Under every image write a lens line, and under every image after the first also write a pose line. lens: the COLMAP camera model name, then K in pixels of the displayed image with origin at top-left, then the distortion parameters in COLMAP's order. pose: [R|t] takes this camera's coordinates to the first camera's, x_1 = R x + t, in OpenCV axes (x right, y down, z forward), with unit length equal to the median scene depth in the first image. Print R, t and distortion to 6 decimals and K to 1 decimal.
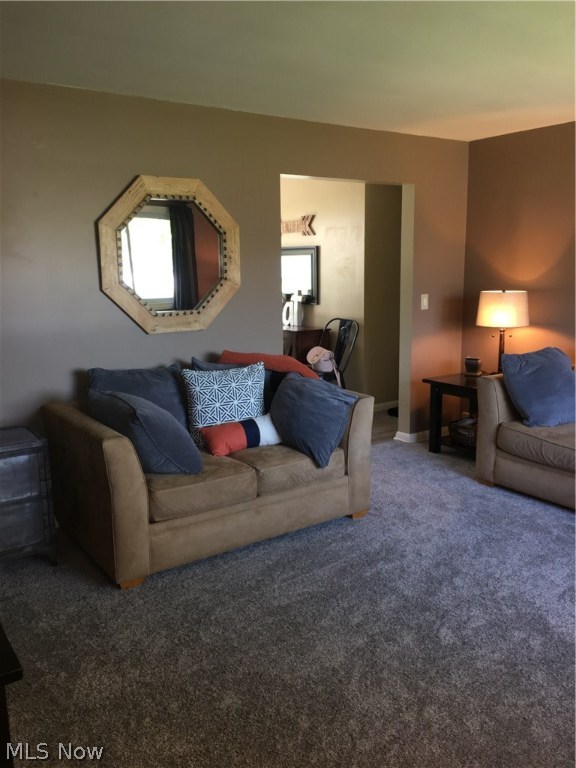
lens RADIAL K [[651.2, 0, 288.0], [0, 651.2, 384.0], [0, 0, 1]] dist [0.087915, -0.114506]
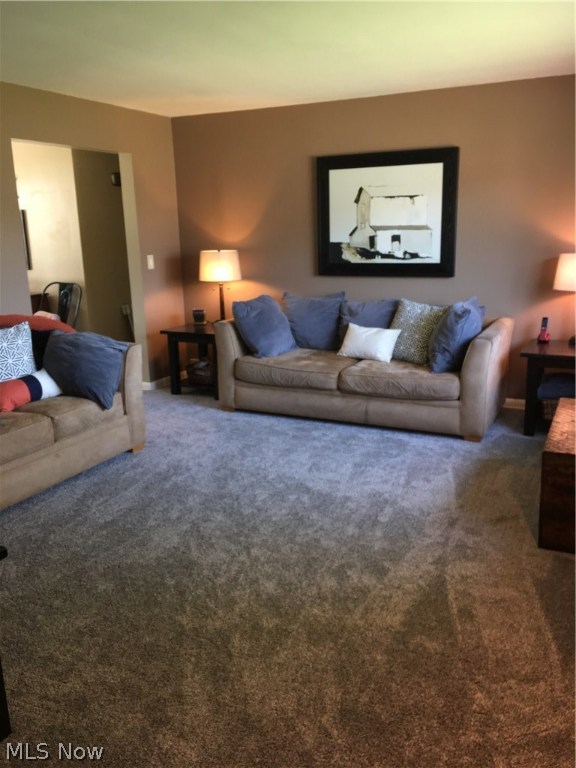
lens RADIAL K [[651.2, 0, 288.0], [0, 651.2, 384.0], [0, 0, 1]] dist [0.087915, -0.114506]
pose [[0.877131, -0.120706, 0.464835, -0.185607], [0.098327, 0.992532, 0.072195, 0.032309], [-0.470078, -0.017618, 0.882449, -0.136612]]
